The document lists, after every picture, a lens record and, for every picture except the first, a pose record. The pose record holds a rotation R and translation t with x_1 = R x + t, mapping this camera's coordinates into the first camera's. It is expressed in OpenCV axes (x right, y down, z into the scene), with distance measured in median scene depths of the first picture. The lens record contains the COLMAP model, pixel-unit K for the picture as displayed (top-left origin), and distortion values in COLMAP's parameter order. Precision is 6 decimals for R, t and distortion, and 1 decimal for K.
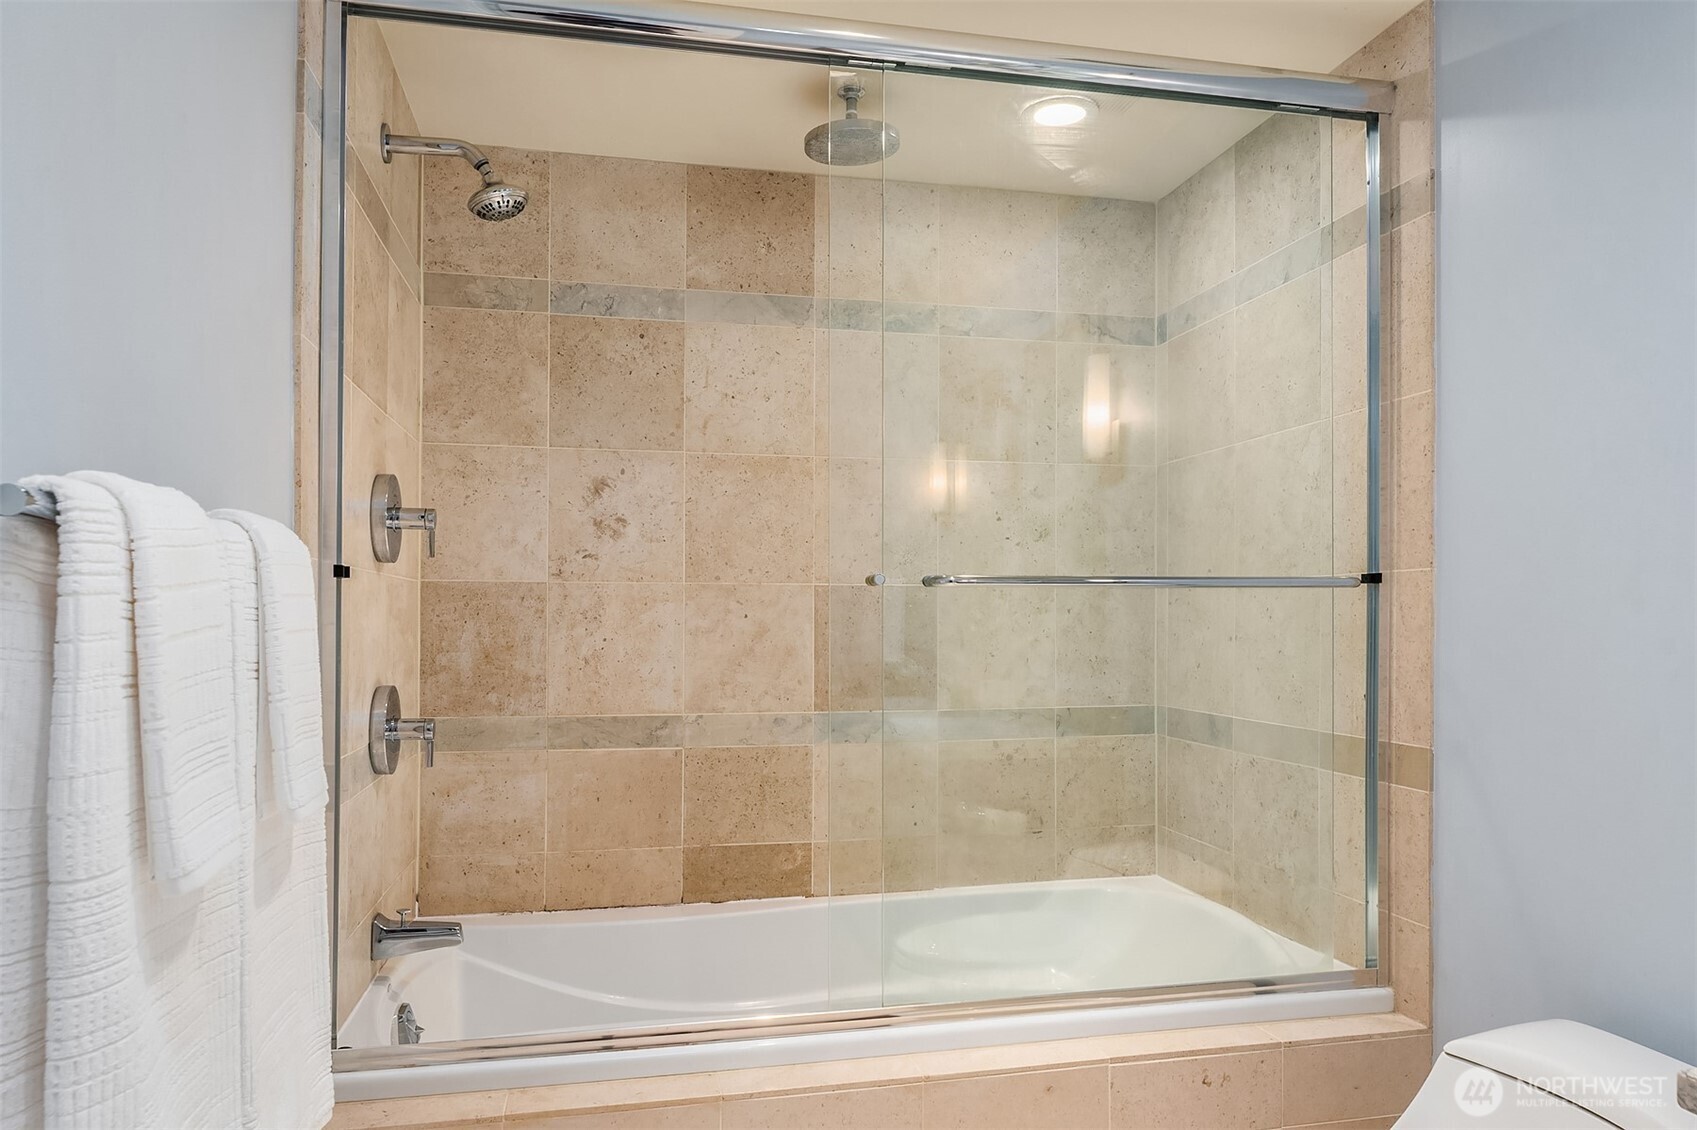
lens RADIAL K [[1108.1, 0, 847.1], [0, 1108.1, 602.7], [0, 0, 1]] dist [-0.004366, -0.003521]
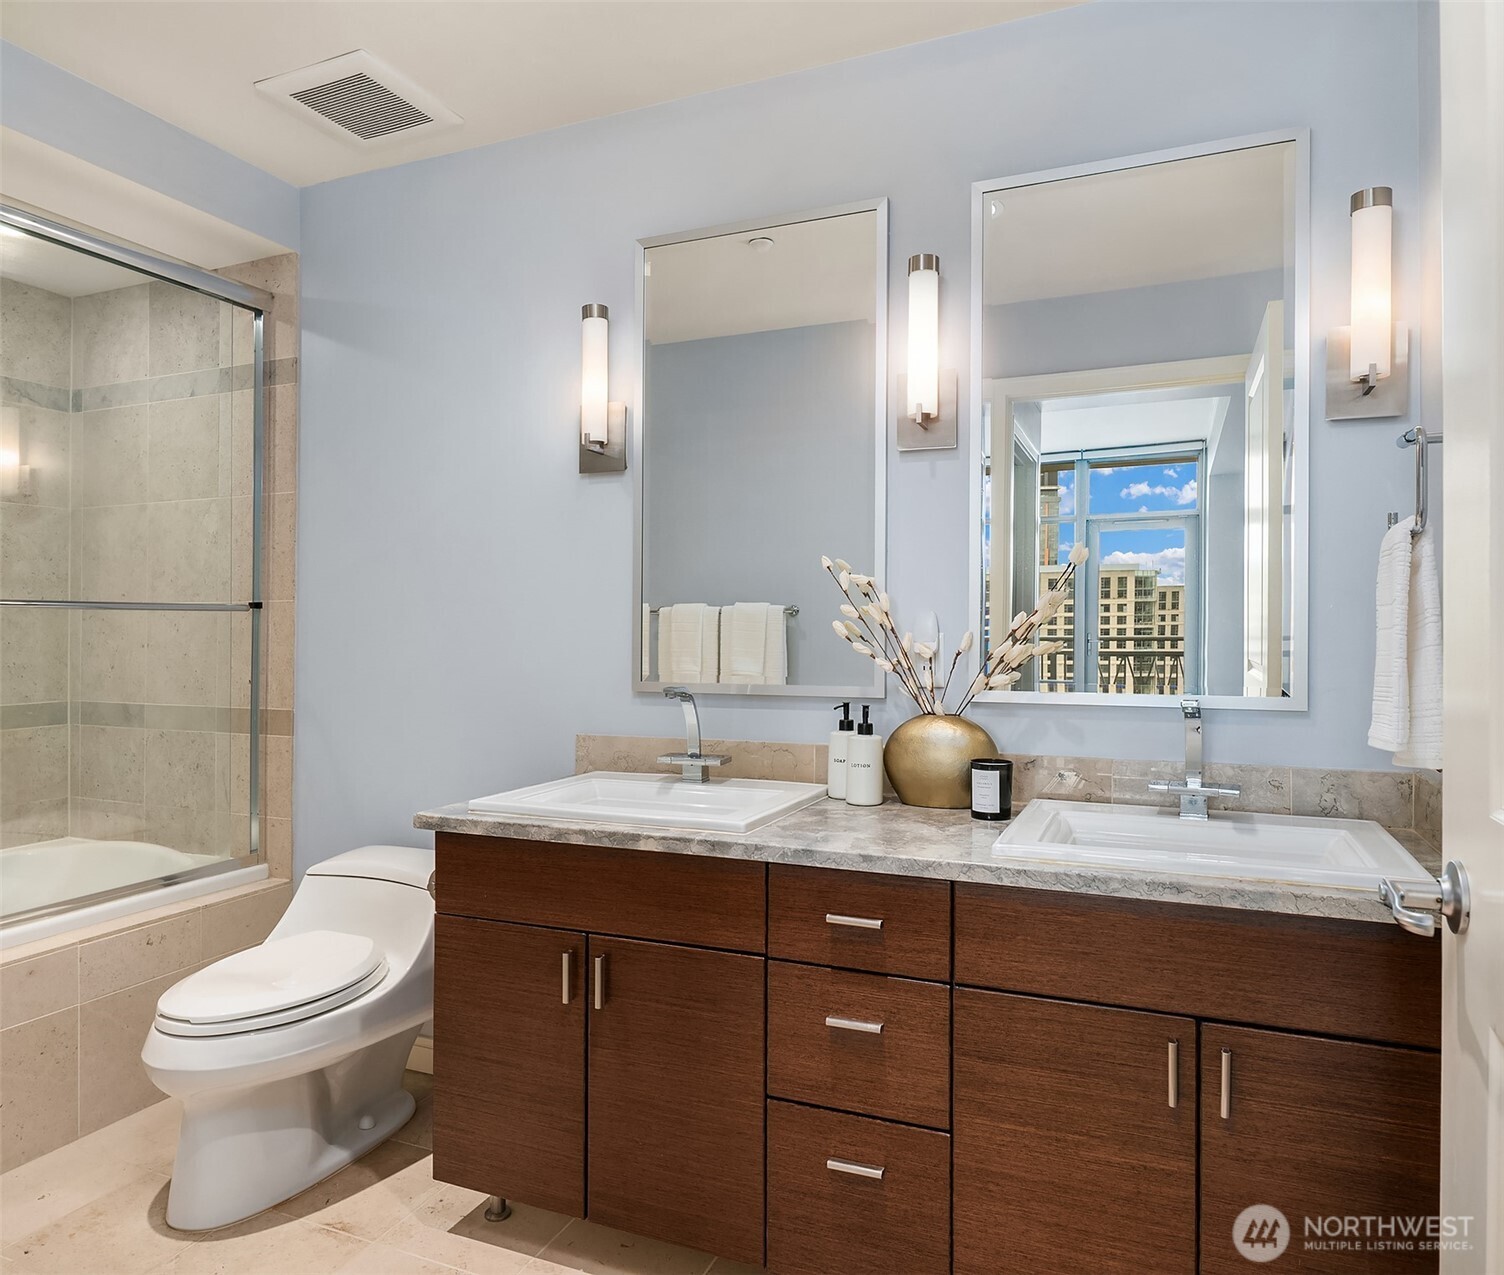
lens RADIAL K [[1006.1, 0, 752.0], [0, 1006.1, 637.5], [0, 0, 1]] dist [-0.003657, -0.003355]
pose [[0.579476, -0.004896, 0.814975, -0.248818], [-0.010620, 0.999852, 0.013558, -0.002899], [-0.814920, -0.016512, 0.579338, -0.355709]]
